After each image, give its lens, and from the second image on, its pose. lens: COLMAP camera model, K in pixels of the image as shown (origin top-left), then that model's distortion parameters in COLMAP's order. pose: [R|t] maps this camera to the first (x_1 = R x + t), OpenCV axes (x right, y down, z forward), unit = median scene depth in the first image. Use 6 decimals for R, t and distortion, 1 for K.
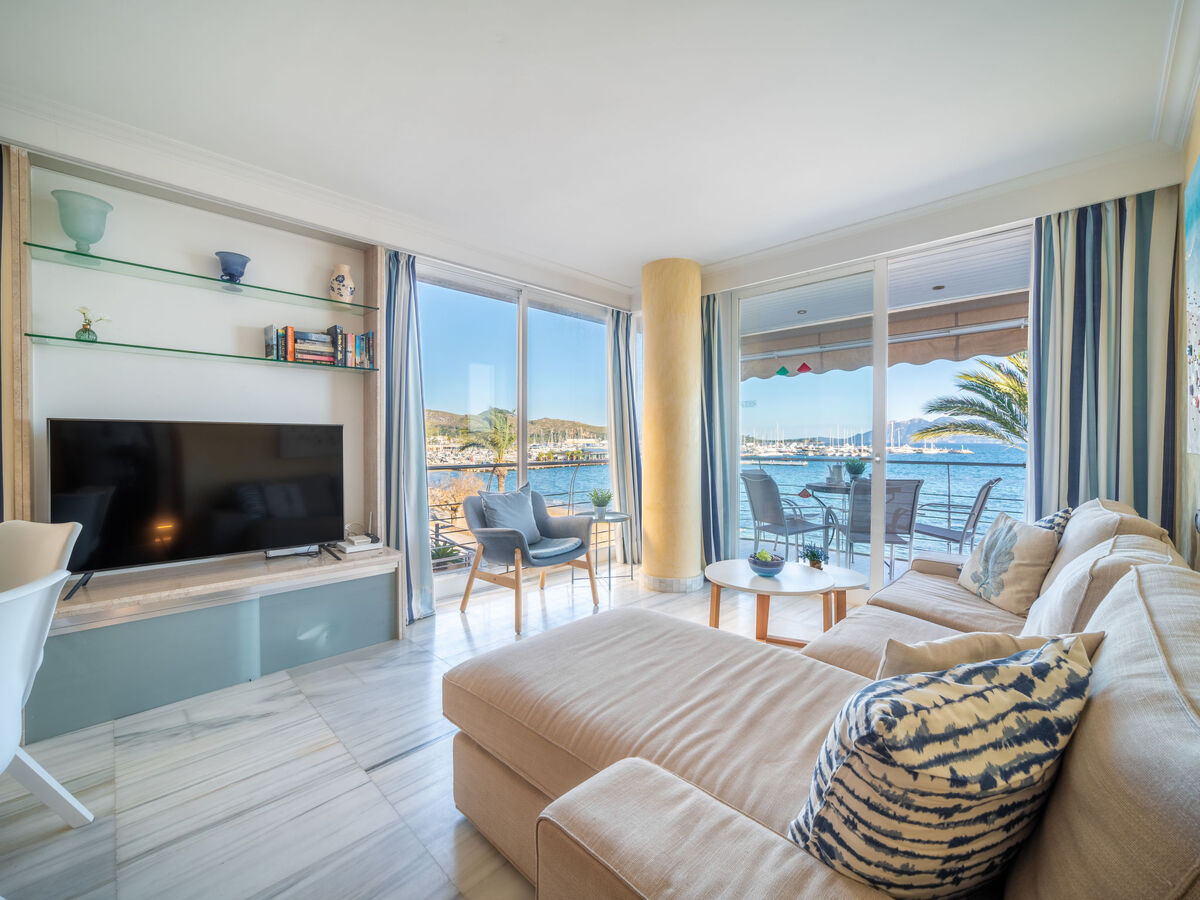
lens RADIAL K [[505.2, 0, 596.2], [0, 505.2, 451.1], [0, 0, 1]] dist [-0.008908, 0.001343]
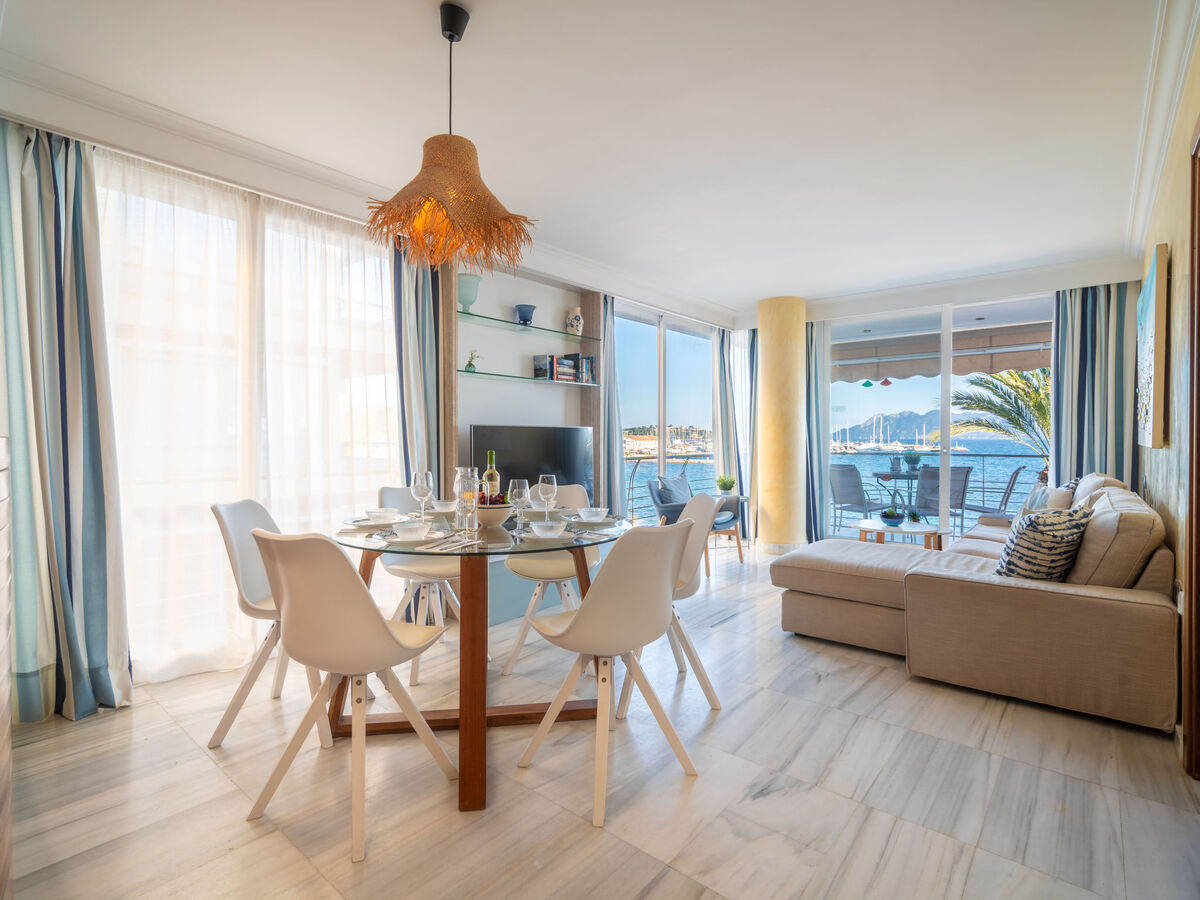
lens RADIAL K [[608.5, 0, 595.5], [0, 608.5, 448.8], [0, 0, 1]] dist [0.003880, 0.001249]
pose [[0.995314, -0.003353, 0.096640, -0.756688], [0.003437, 0.999994, -0.000703, 0.011211], [-0.096637, 0.001032, 0.995319, -0.769933]]
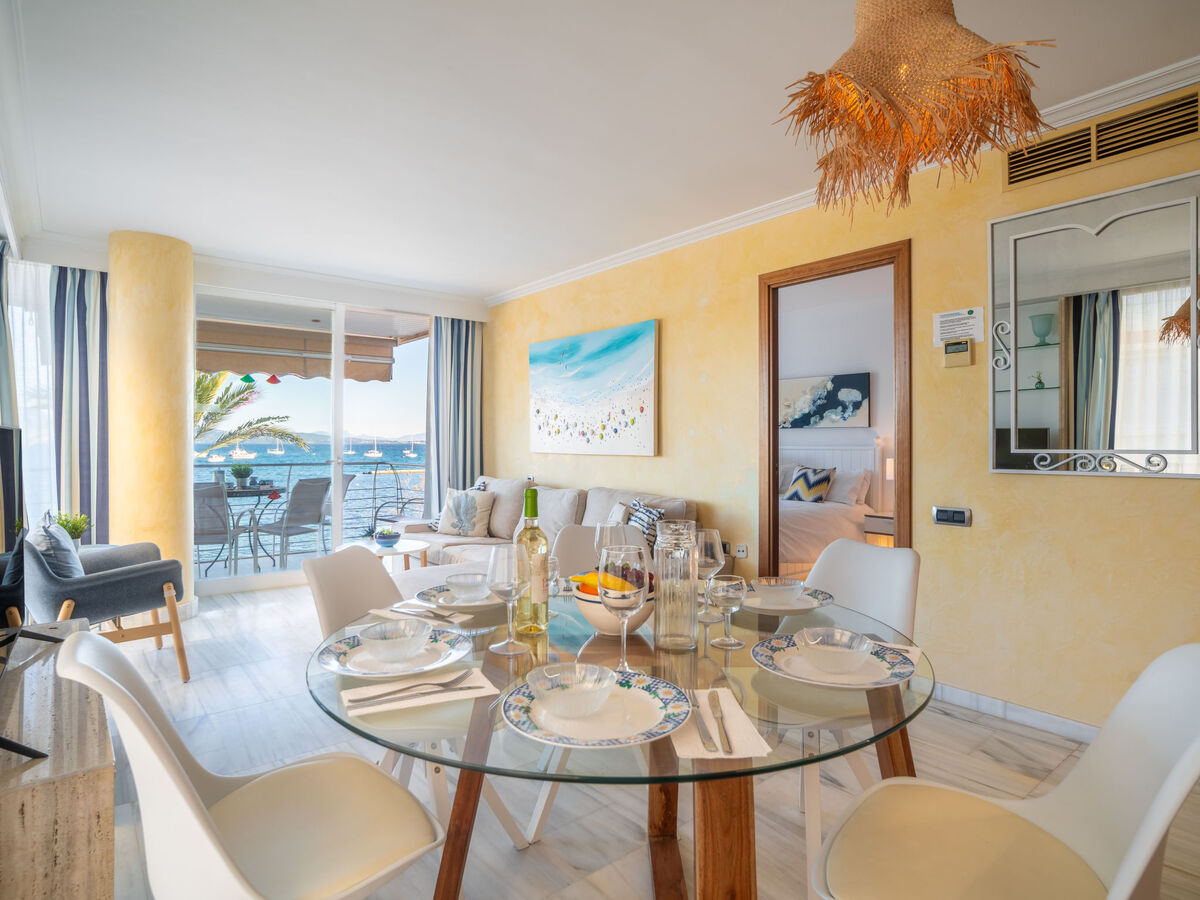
lens RADIAL K [[661.2, 0, 598.1], [0, 661.2, 441.2], [0, 0, 1]] dist [-0.001235, -0.000095]
pose [[0.103541, 0.000959, 0.994625, -1.419600], [0.016367, 0.999862, -0.002667, -0.025686], [-0.994491, 0.016556, 0.103511, 0.248255]]
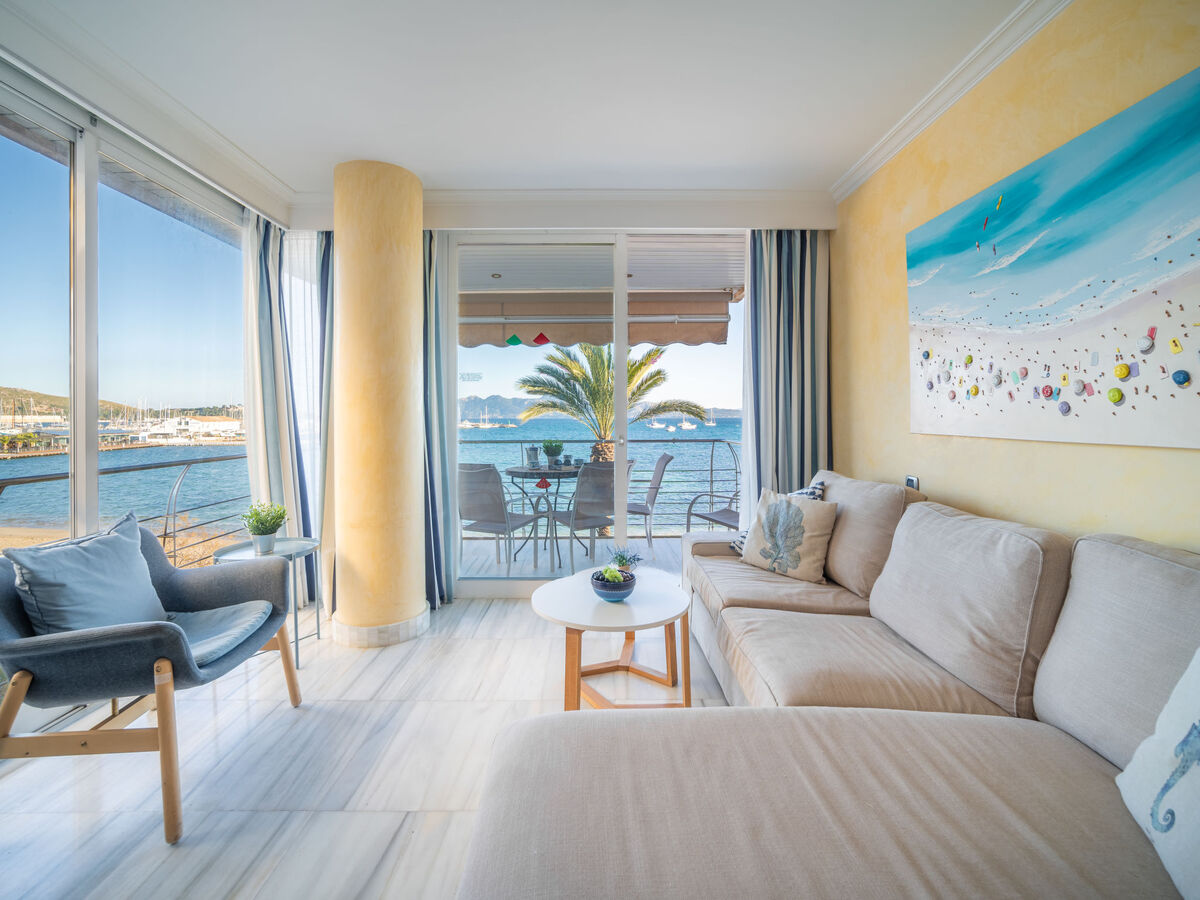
lens RADIAL K [[533.8, 0, 593.1], [0, 533.8, 415.3], [0, 0, 1]] dist [-0.013653, 0.002171]
pose [[0.701984, -0.001775, 0.712190, -0.279698], [0.018494, 0.999705, -0.015738, -0.025669], [-0.711952, 0.024219, 0.701810, 0.448077]]
